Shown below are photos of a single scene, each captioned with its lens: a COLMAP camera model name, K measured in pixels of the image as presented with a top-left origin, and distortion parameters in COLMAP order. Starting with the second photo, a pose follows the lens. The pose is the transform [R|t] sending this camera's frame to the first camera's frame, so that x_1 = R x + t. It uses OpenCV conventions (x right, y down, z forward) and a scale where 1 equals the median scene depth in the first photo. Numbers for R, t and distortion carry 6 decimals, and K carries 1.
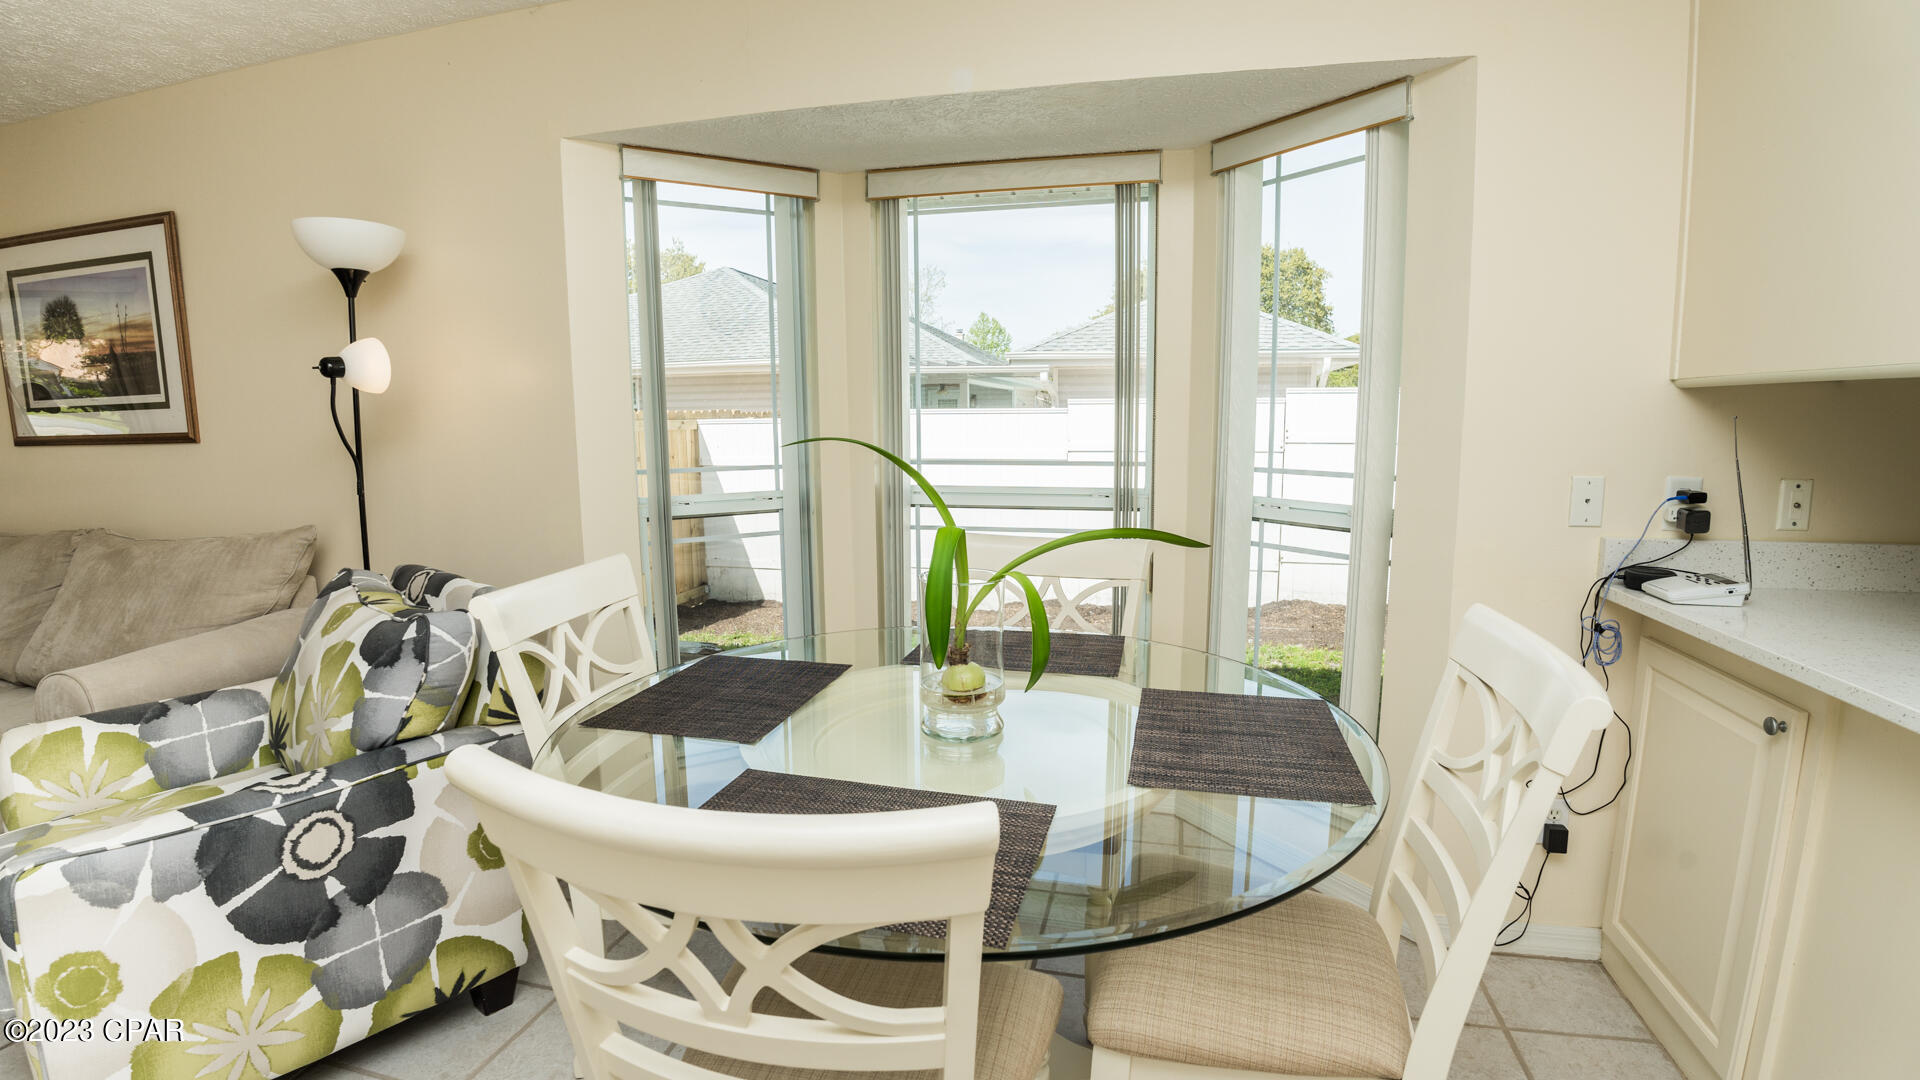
lens RADIAL K [[873.8, 0, 962.8], [0, 873.8, 541.2], [0, 0, 1]] dist [-0.077920, 0.009804]
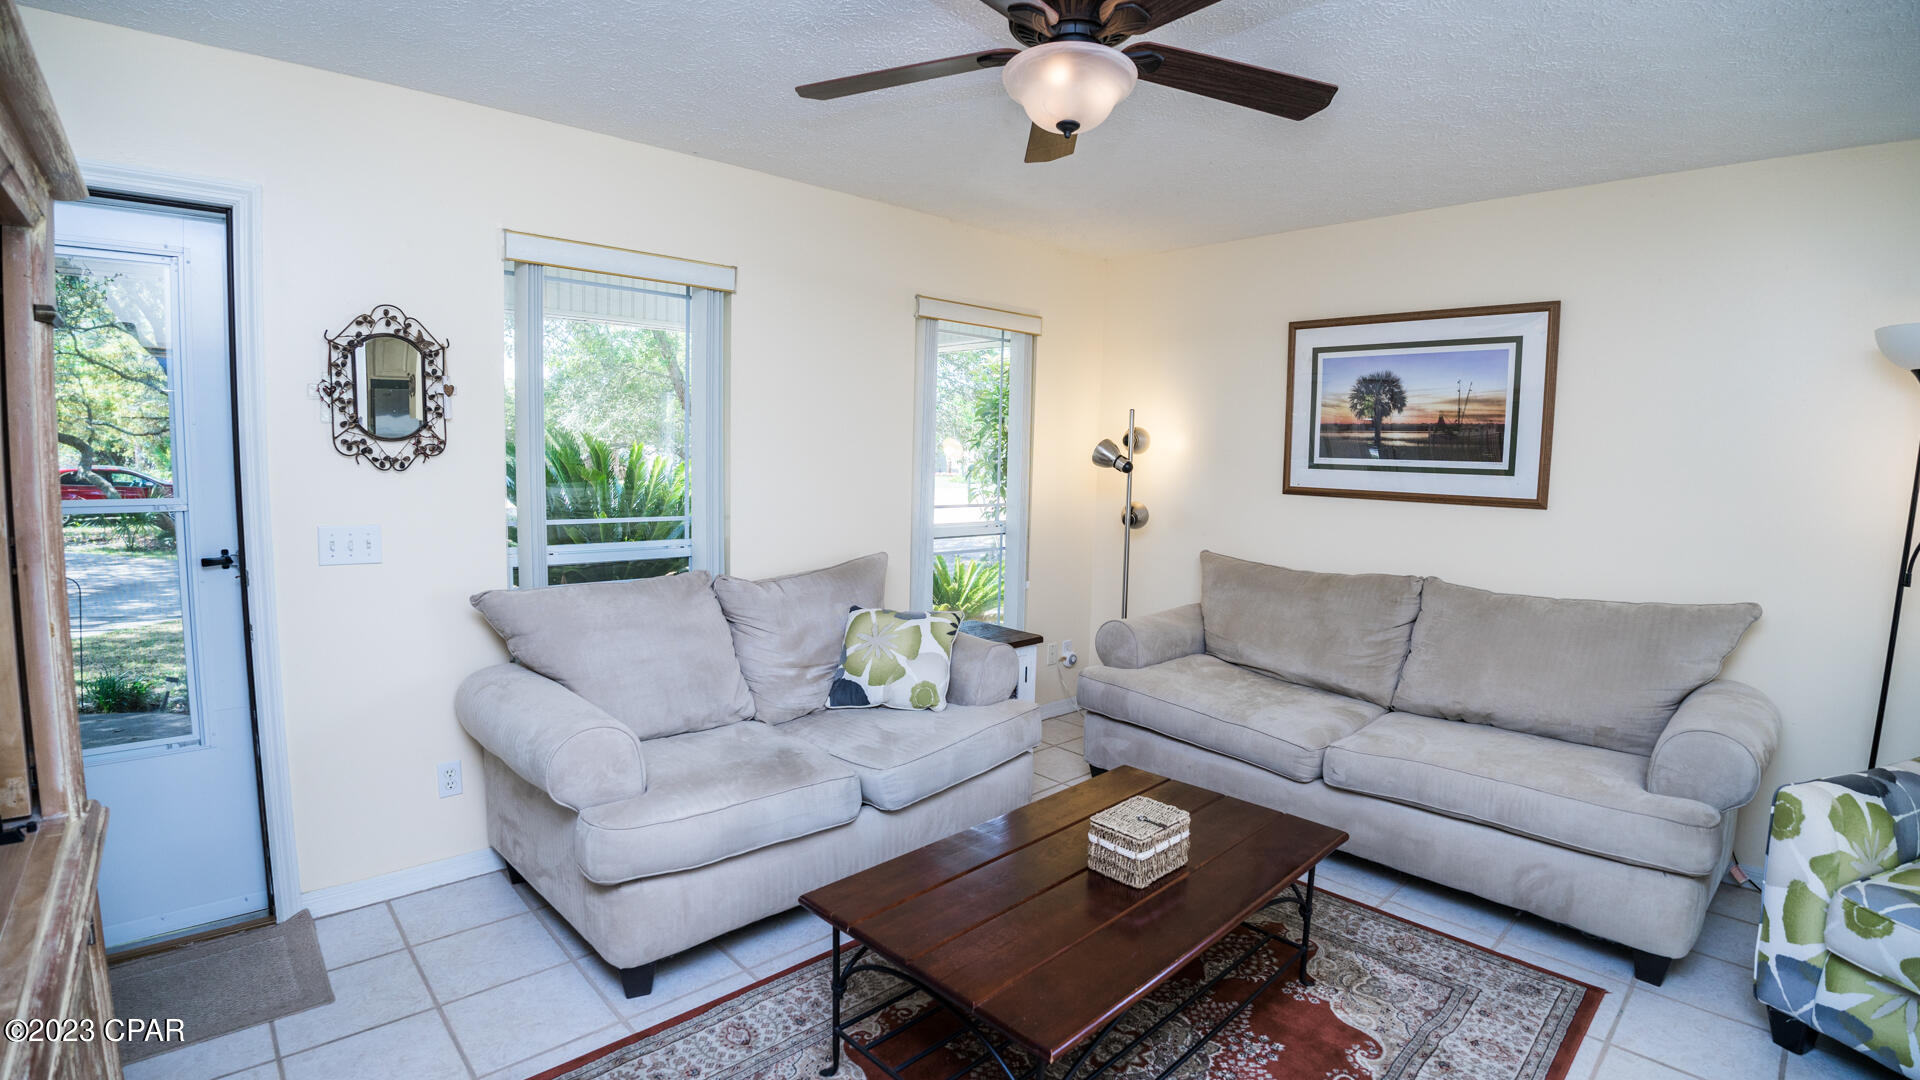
lens RADIAL K [[873.8, 0, 962.8], [0, 873.8, 541.2], [0, 0, 1]] dist [-0.077920, 0.009804]
pose [[0.836017, 0.080879, -0.542711, -0.991357], [-0.105936, 0.994260, -0.015017, 0.021875], [0.538381, 0.070047, 0.839785, -0.368913]]
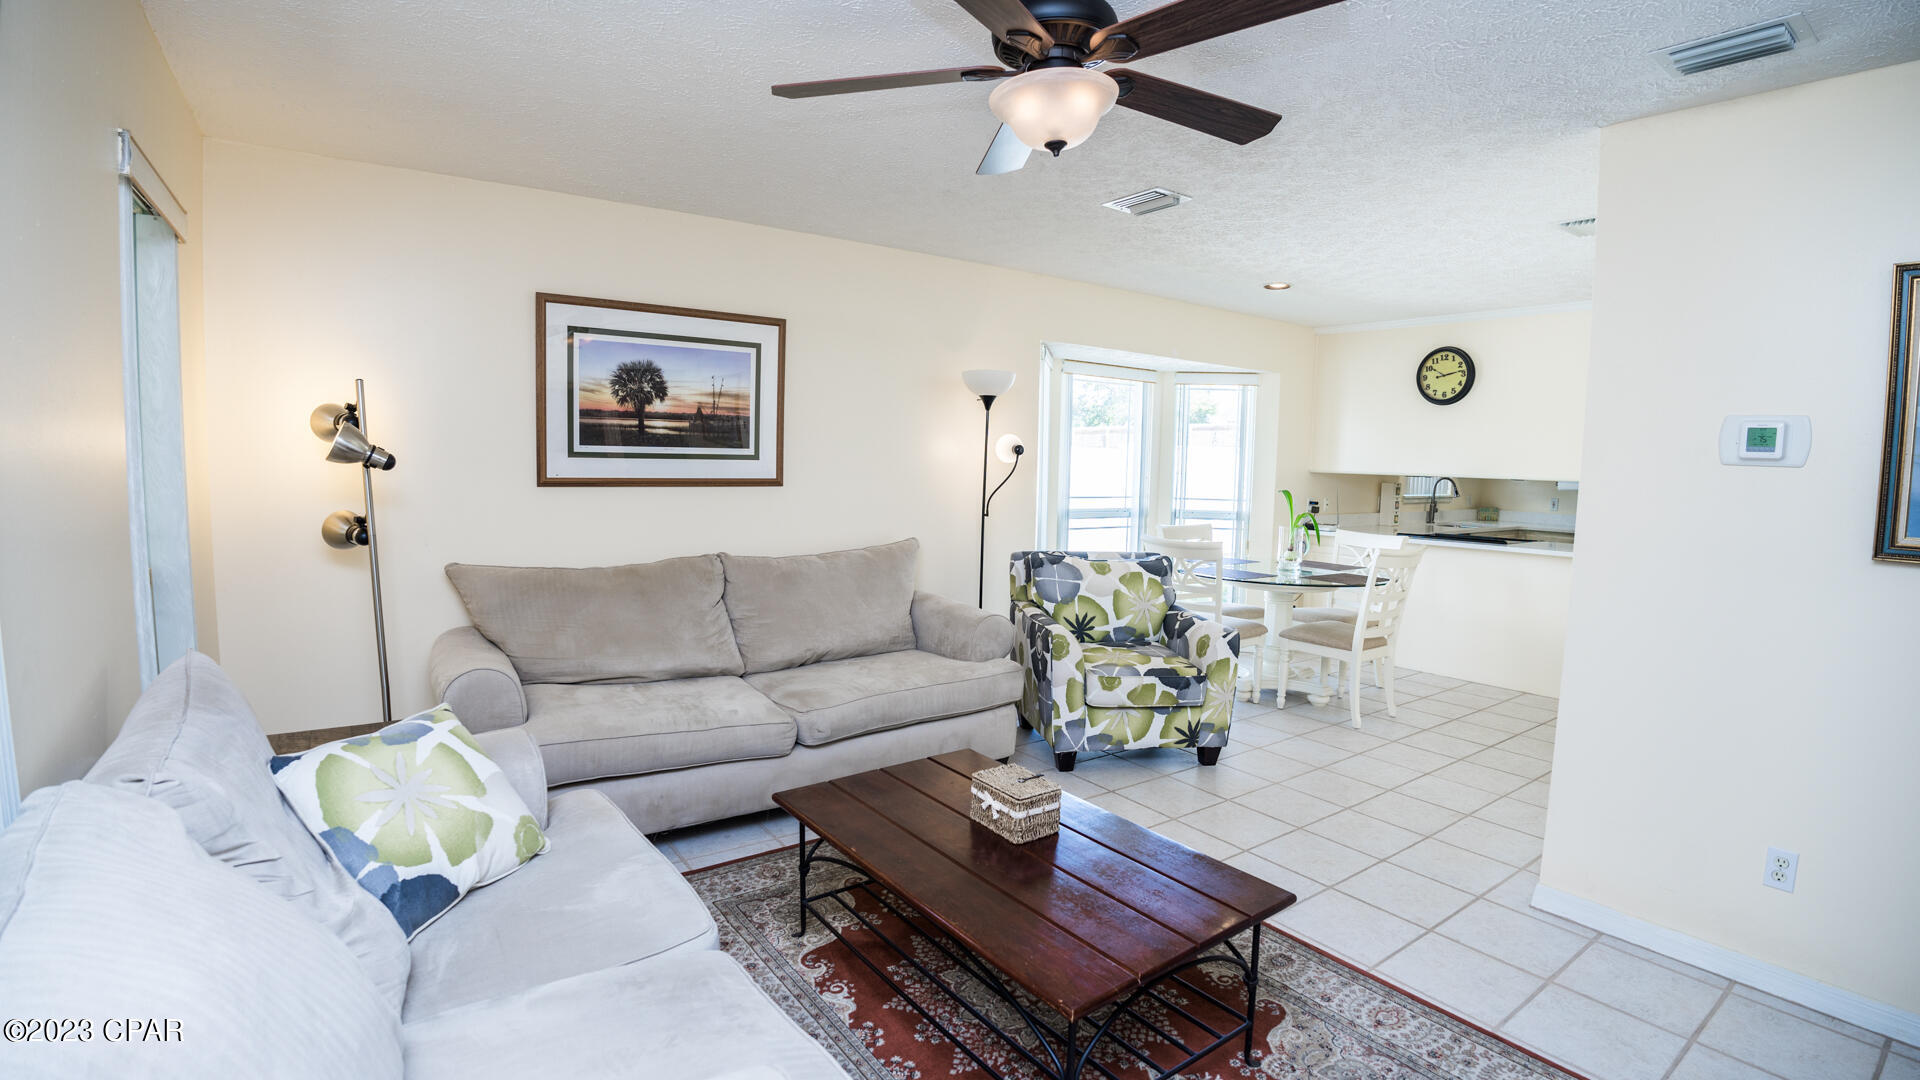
lens RADIAL K [[873.8, 0, 962.8], [0, 873.8, 541.2], [0, 0, 1]] dist [-0.077920, 0.009804]
pose [[0.651346, -0.050405, 0.757105, -1.881470], [0.080028, 0.996790, -0.002487, -0.001053], [-0.754549, 0.062209, 0.653289, -0.171942]]
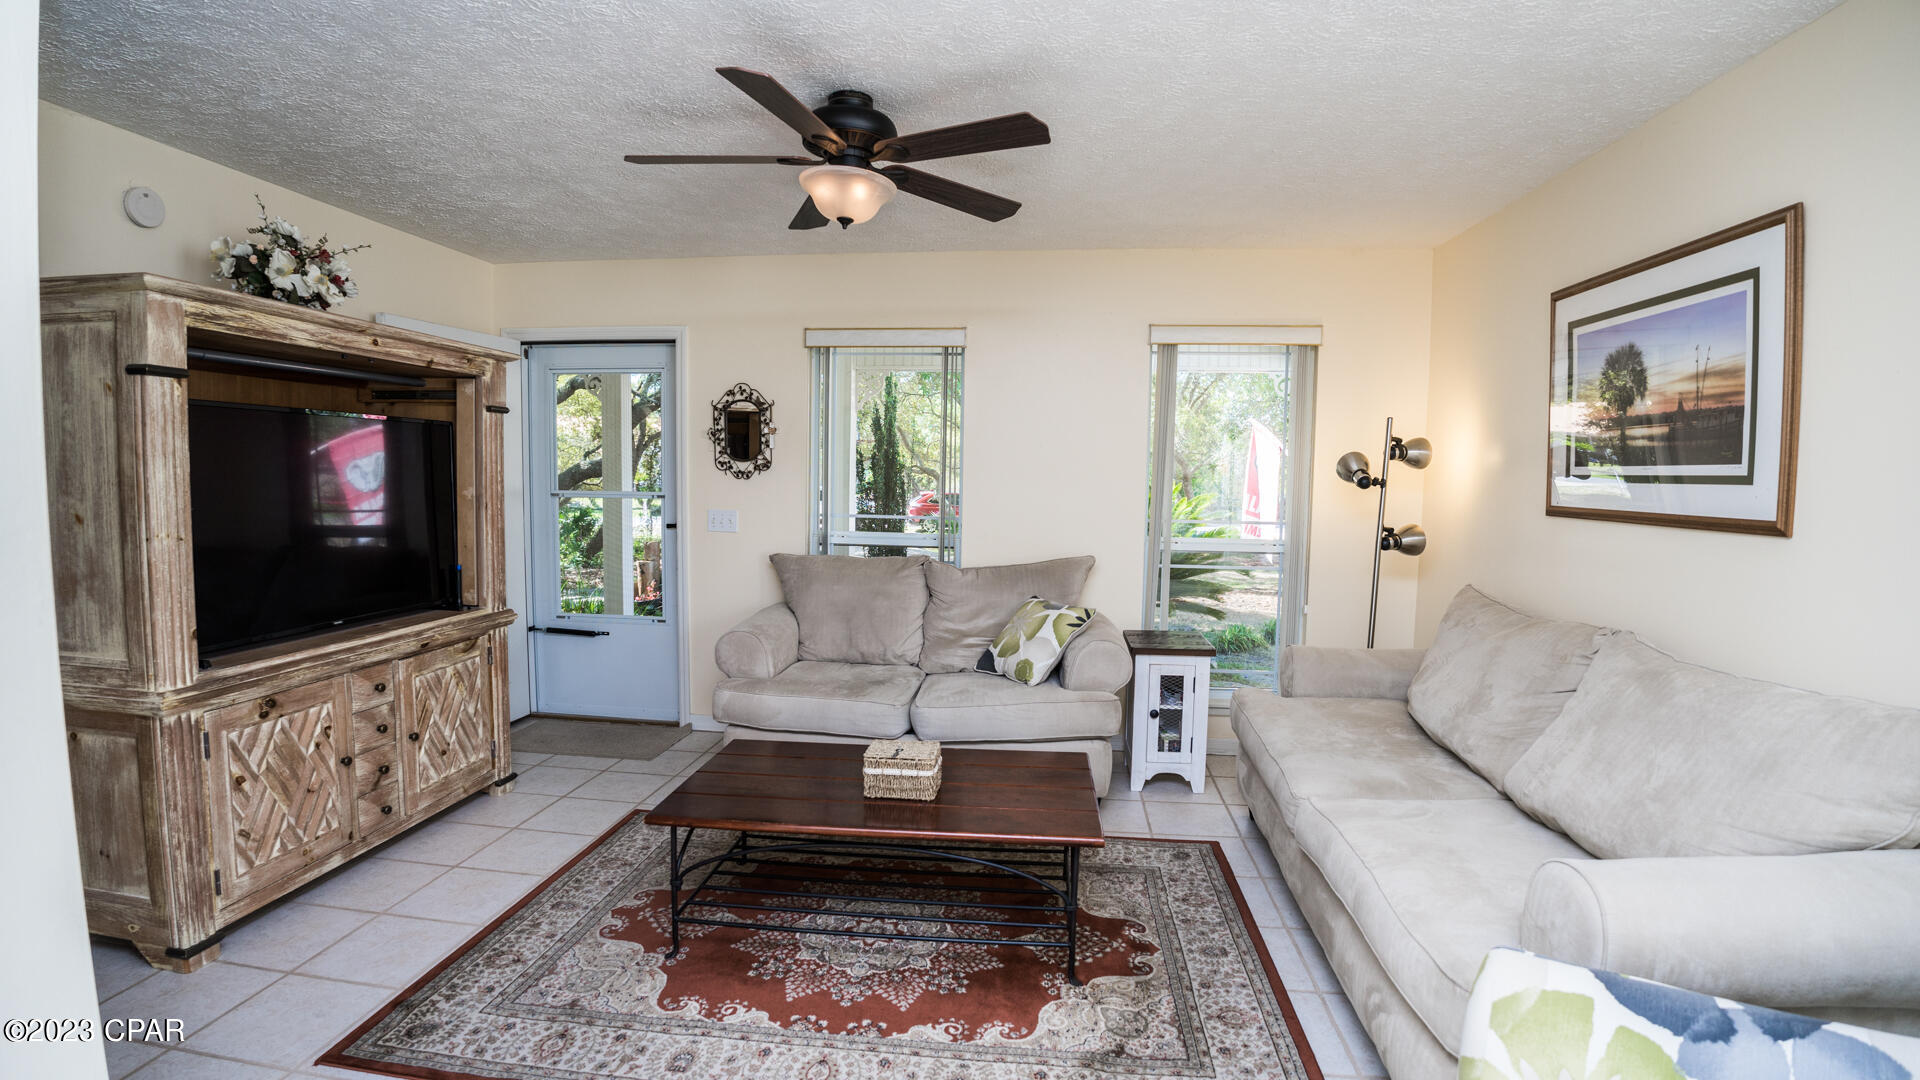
lens RADIAL K [[873.8, 0, 962.8], [0, 873.8, 541.2], [0, 0, 1]] dist [-0.077920, 0.009804]
pose [[0.127243, 0.085034, -0.988220, -0.361823], [-0.156197, 0.985605, 0.064697, -0.054839], [0.979496, 0.146125, 0.138693, 0.242098]]
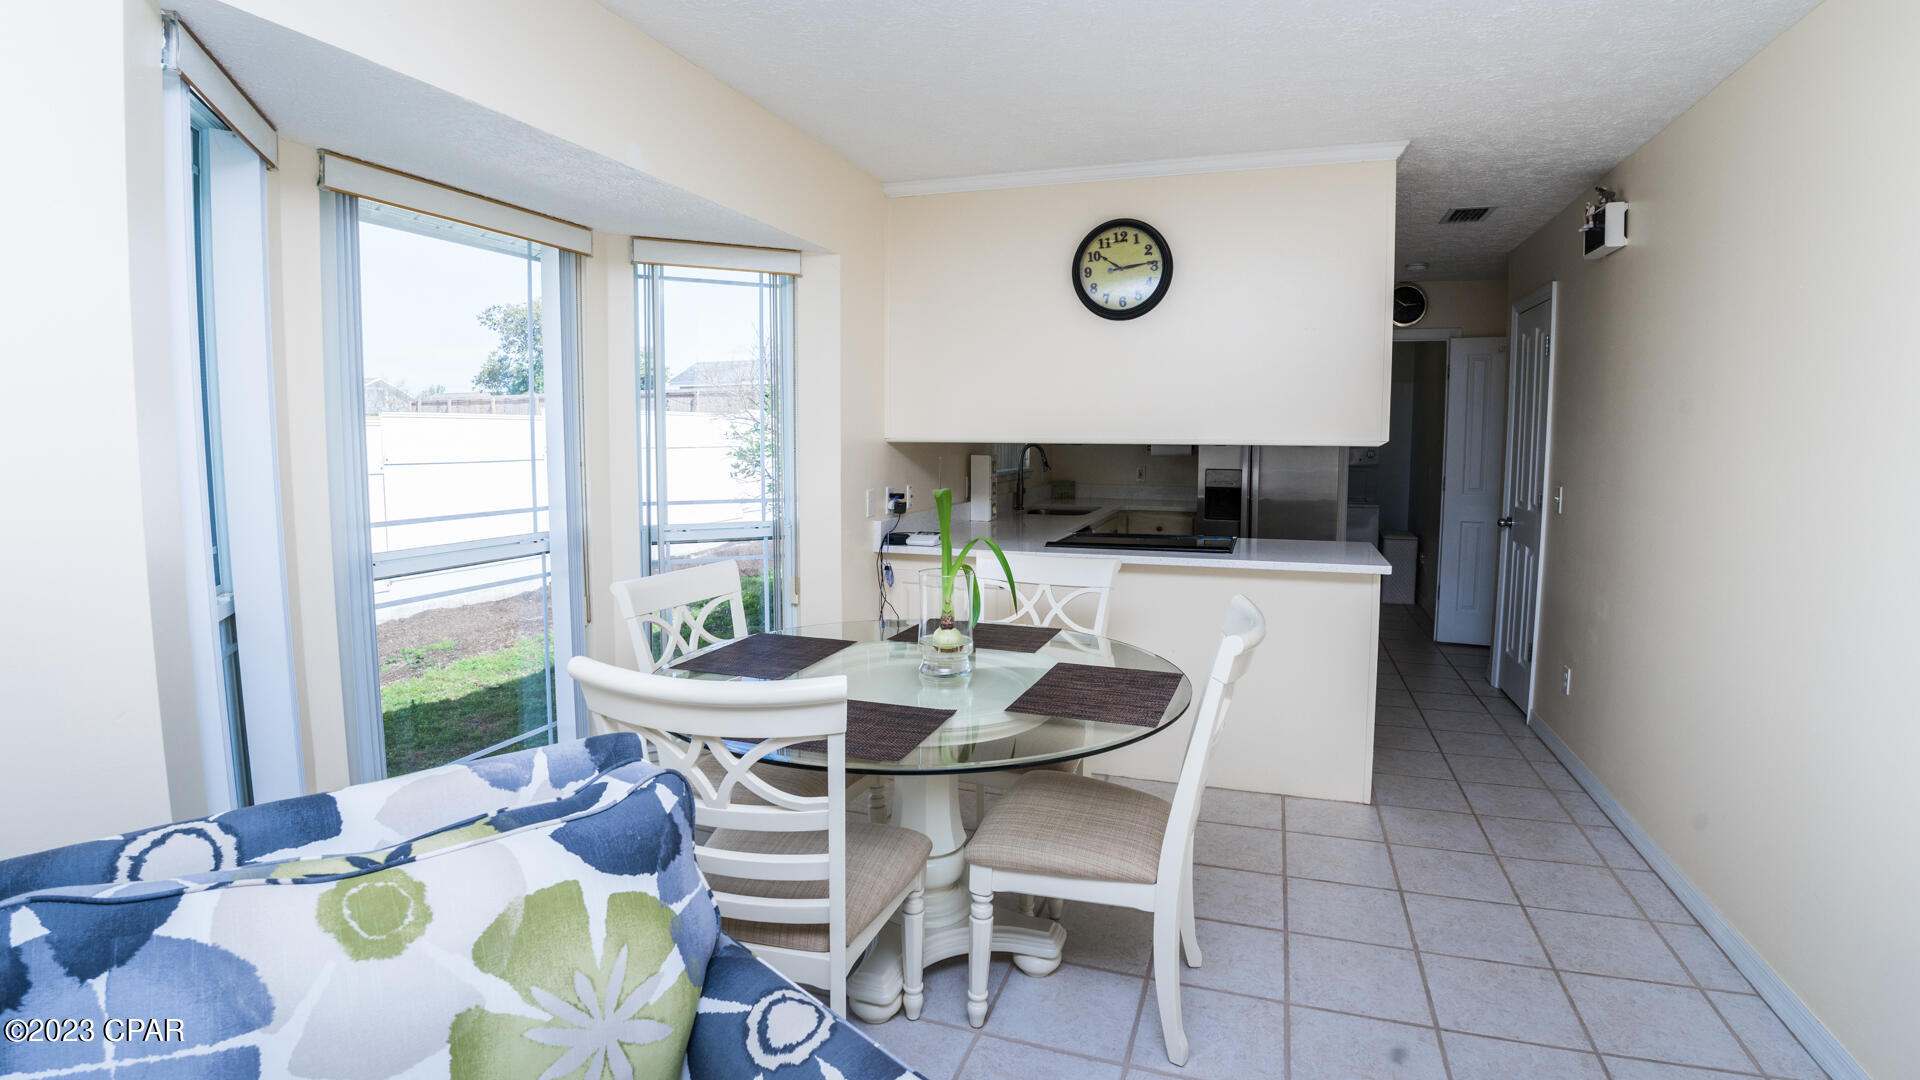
lens RADIAL K [[884.6, 0, 961.7], [0, 884.6, 525.9], [0, 0, 1]] dist [-0.085998, 0.012515]
pose [[0.100143, -0.091022, 0.990801, -0.794117], [0.132932, 0.988103, 0.077339, -0.082966], [-0.986053, 0.123964, 0.111051, 0.404499]]
